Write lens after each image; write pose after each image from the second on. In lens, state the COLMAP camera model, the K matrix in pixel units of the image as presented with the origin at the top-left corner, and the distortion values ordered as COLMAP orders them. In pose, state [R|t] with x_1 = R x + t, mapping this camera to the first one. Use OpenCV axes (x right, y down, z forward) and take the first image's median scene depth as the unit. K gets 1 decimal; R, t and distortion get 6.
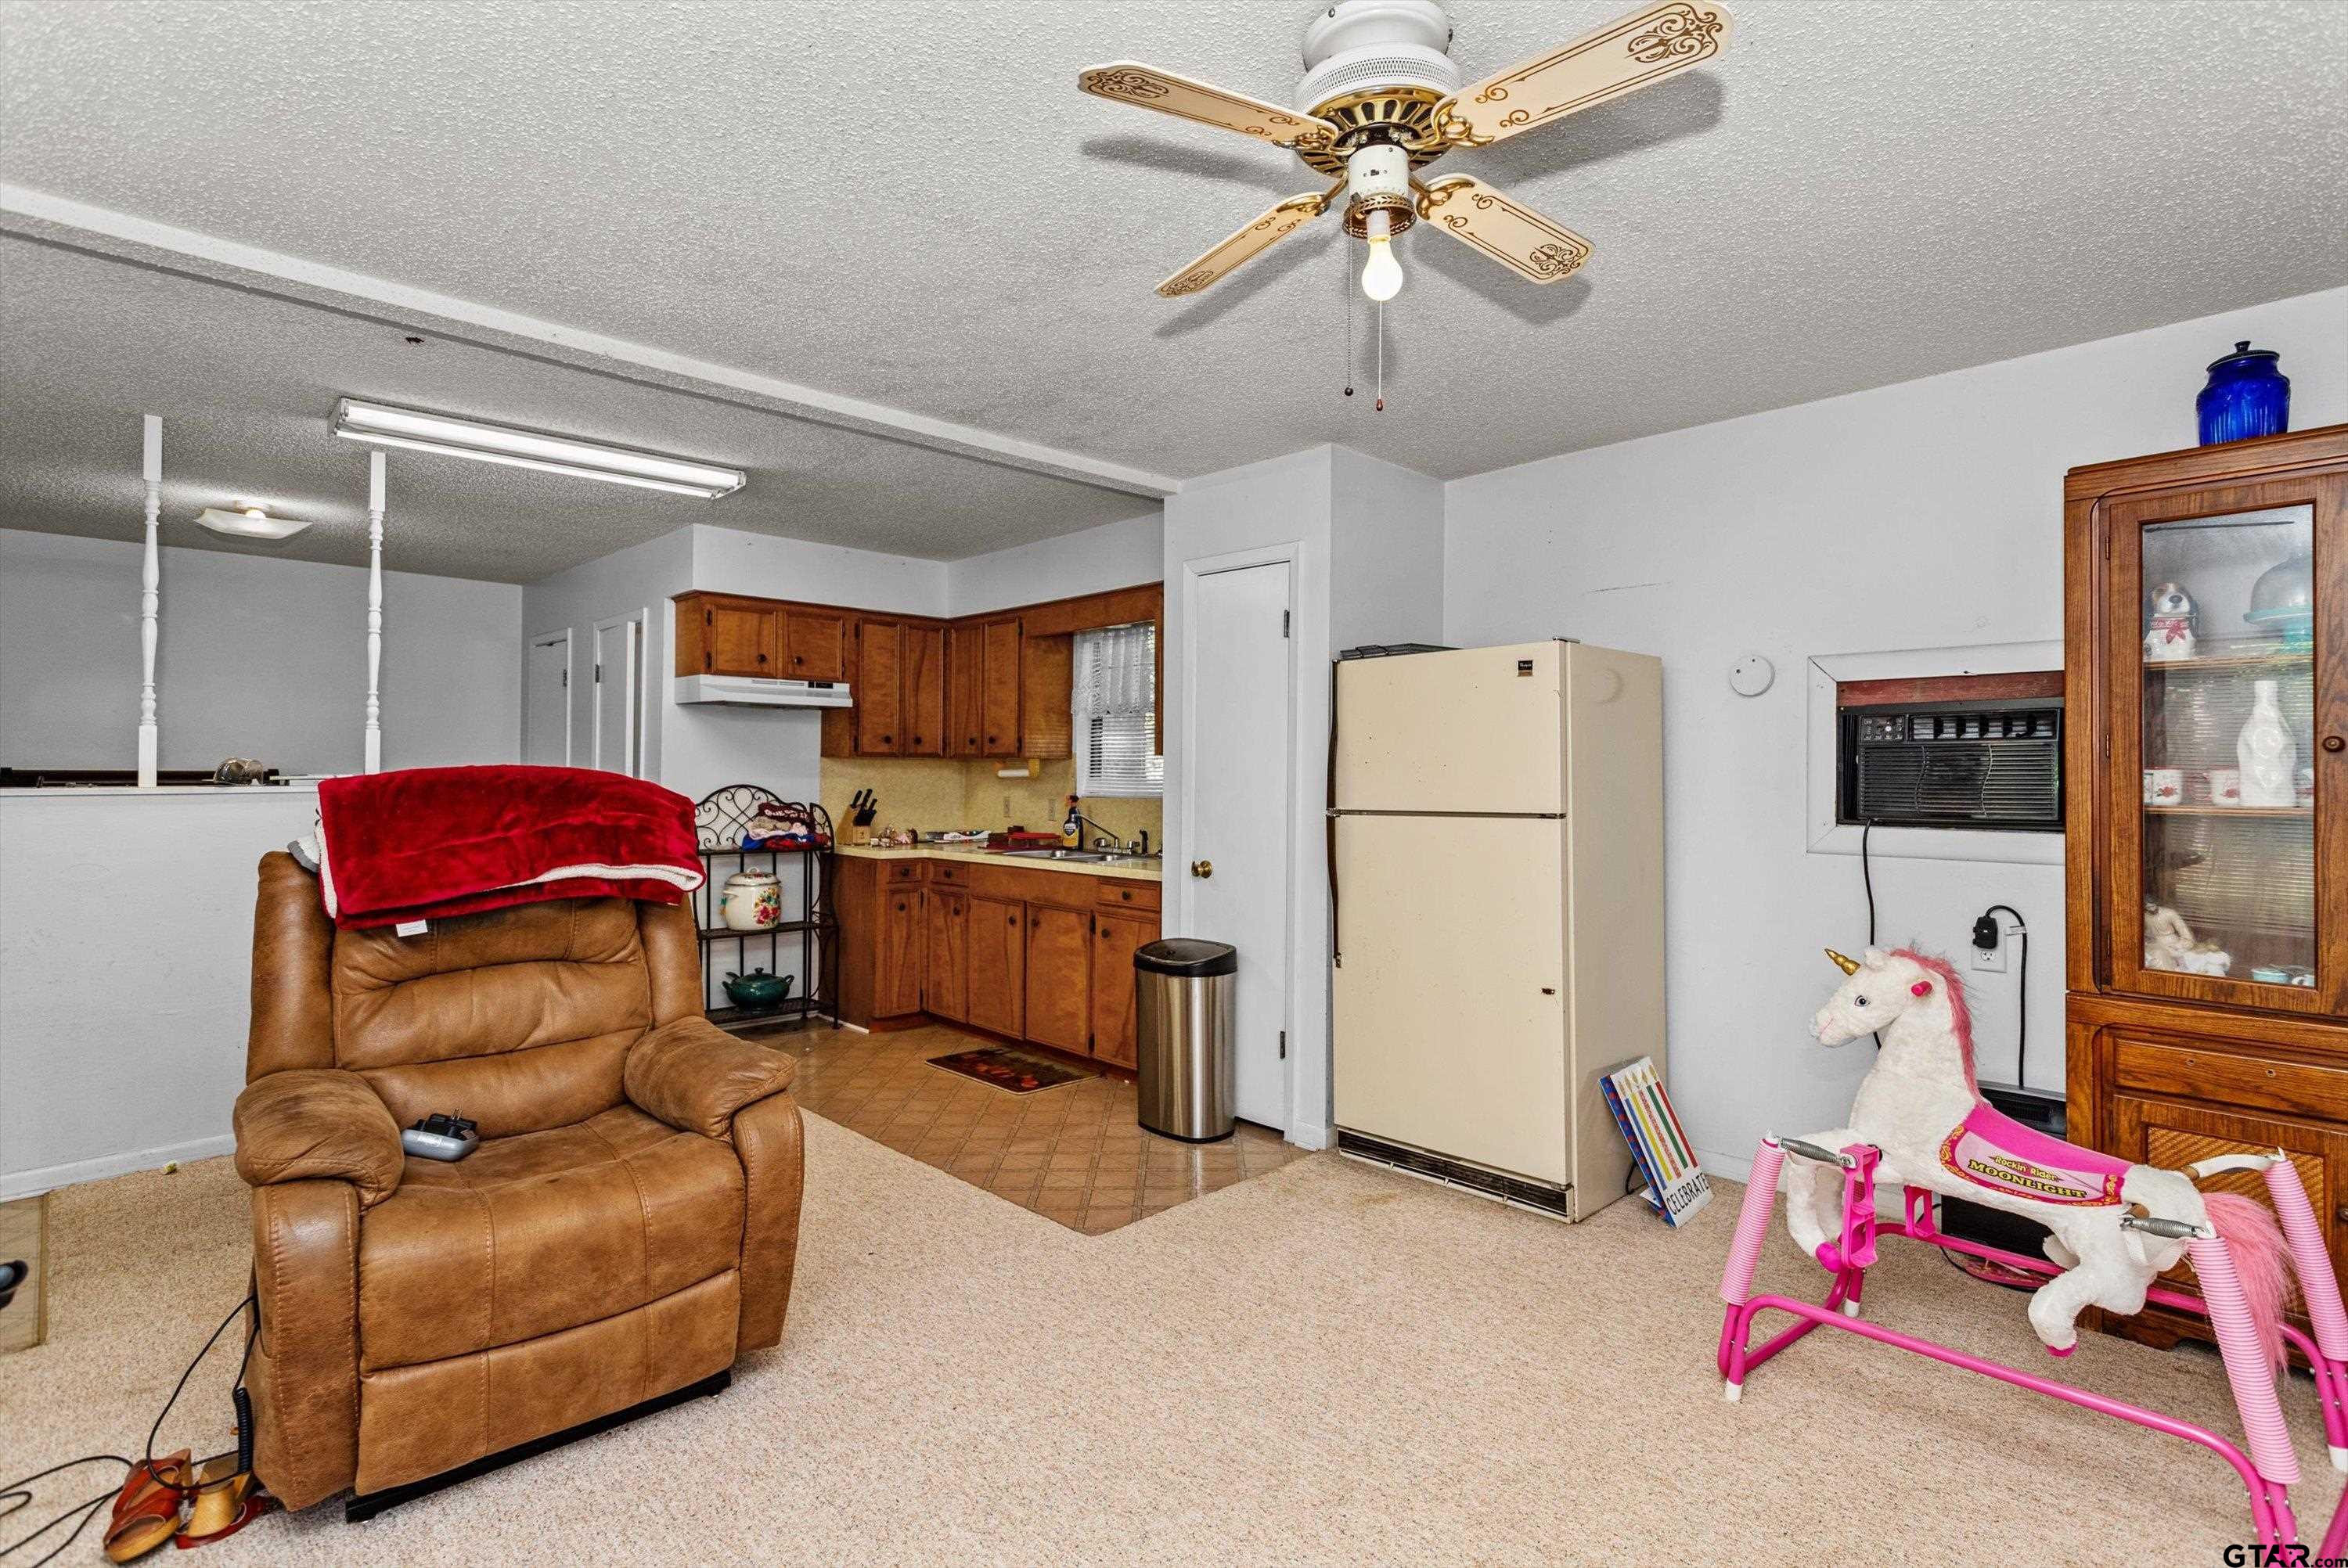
lens RADIAL K [[1130.9, 0, 1165.6], [0, 1130.9, 806.8], [0, 0, 1]] dist [0.000352, -0.000207]
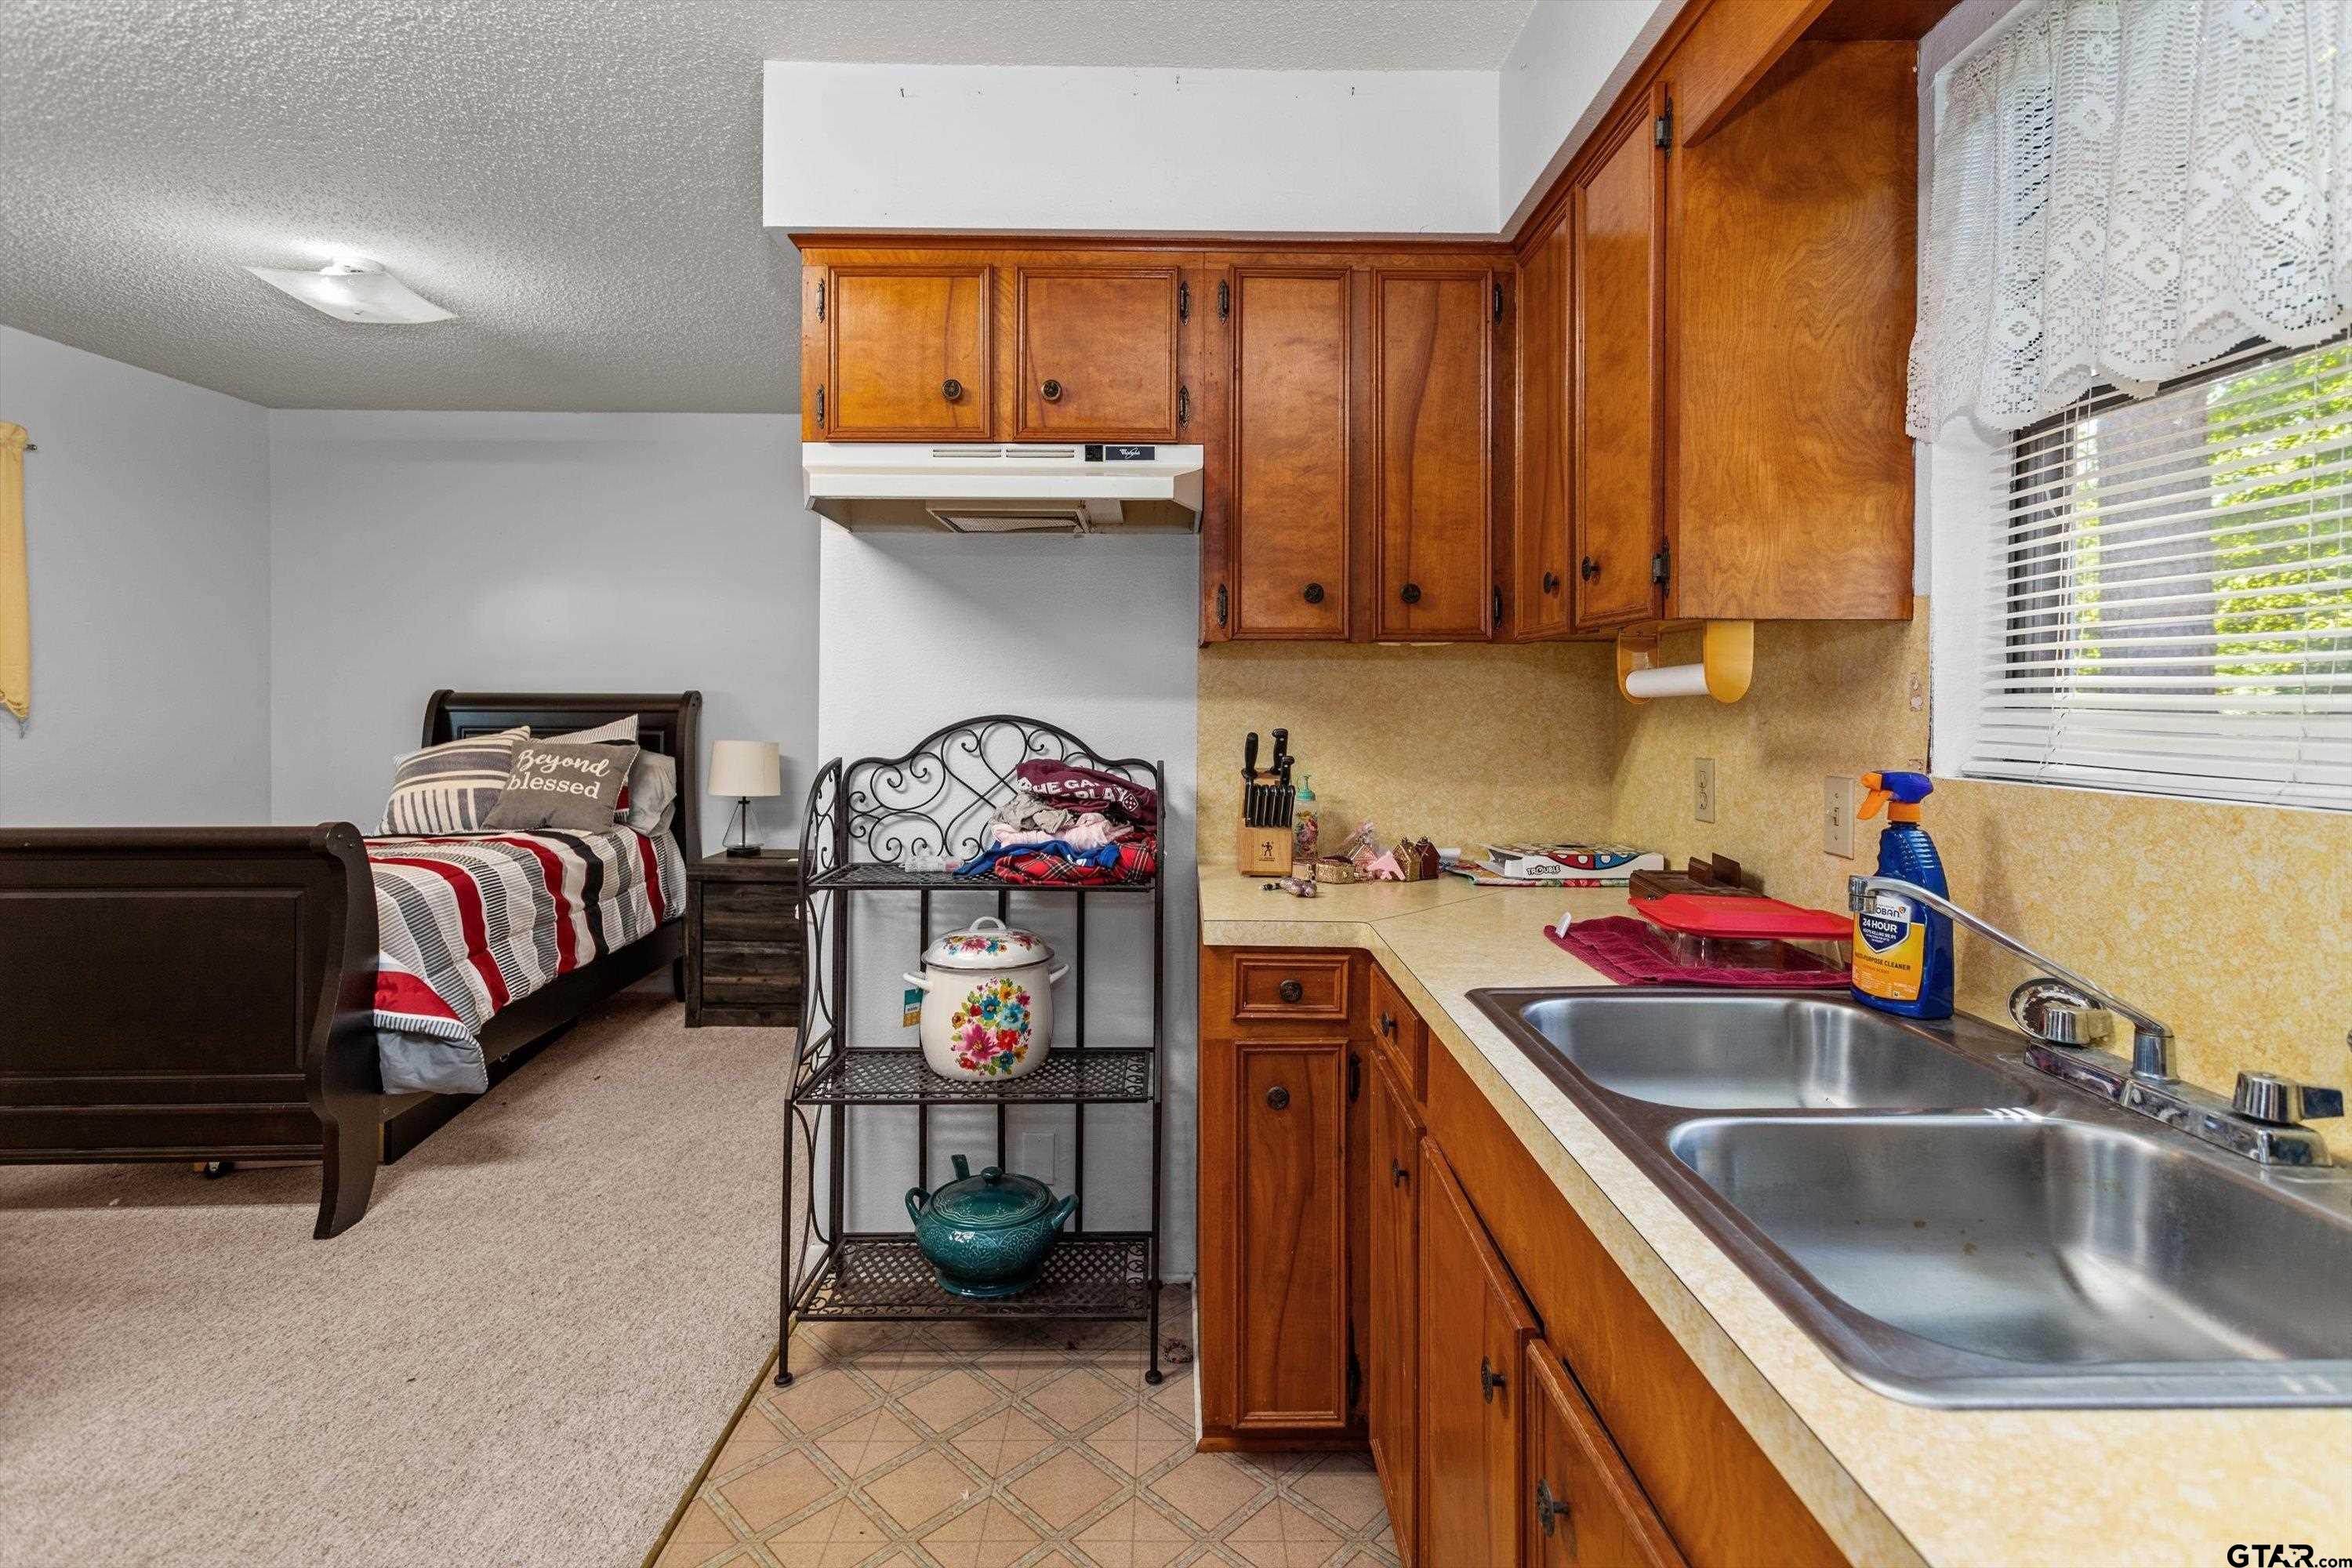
lens RADIAL K [[1138.6, 0, 1186.4], [0, 1138.6, 711.9], [0, 0, 1]] dist [0.000534, -0.000025]
pose [[0.736507, 0.006672, -0.676397, -0.031914], [-0.015403, 0.999858, -0.006908, -0.019155], [0.676255, 0.015506, 0.736505, 0.728788]]
